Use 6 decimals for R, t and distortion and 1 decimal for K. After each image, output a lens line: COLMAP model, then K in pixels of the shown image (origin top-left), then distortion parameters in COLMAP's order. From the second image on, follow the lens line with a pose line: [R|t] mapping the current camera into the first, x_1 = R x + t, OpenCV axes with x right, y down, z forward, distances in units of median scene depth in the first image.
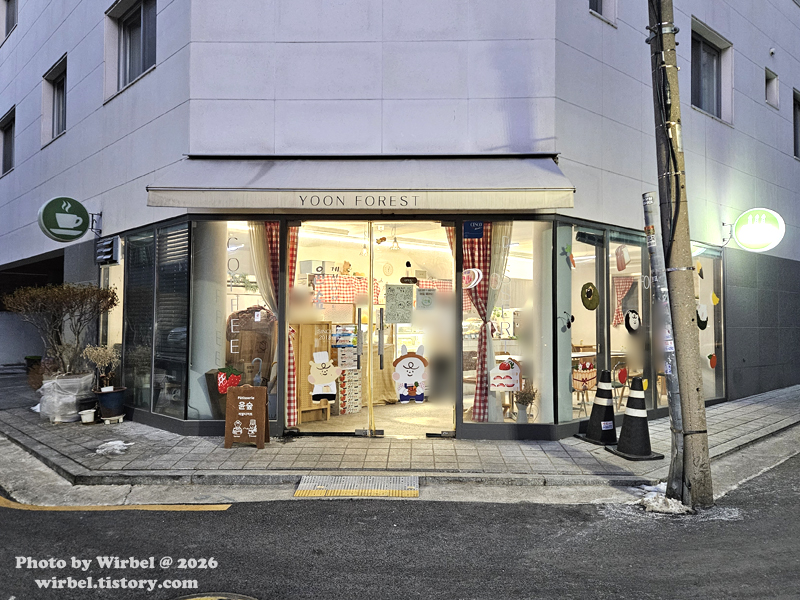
lens RADIAL K [[624.1, 0, 400.0], [0, 624.1, 300.0], [0, 0, 1]] dist [0.060199, -0.000271]
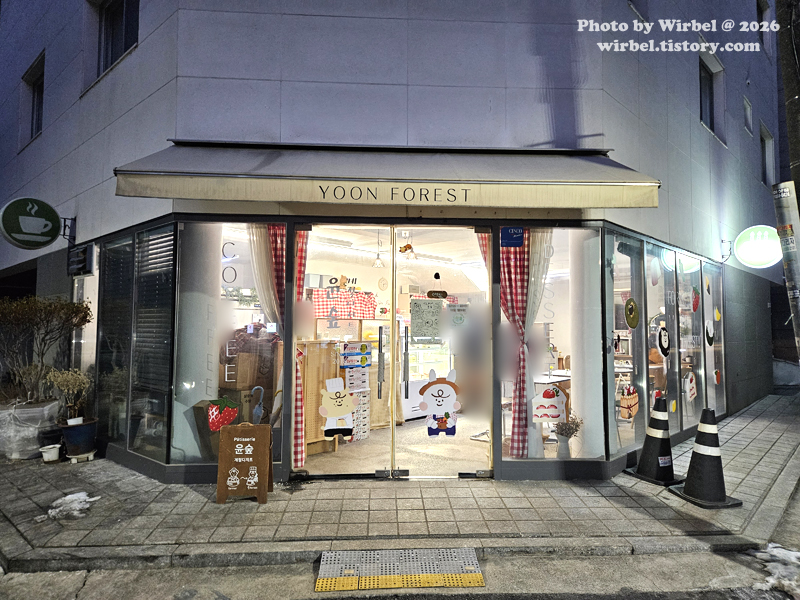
lens RADIAL K [[514.0, 0, 408.7], [0, 514.0, 301.5], [0, 0, 1]] dist [0.063872, -0.044378]
pose [[0.996304, 0.003336, 0.085837, -0.086525], [-0.001727, 0.999822, -0.018811, -0.008405], [-0.085884, 0.018594, 0.996132, 0.290992]]
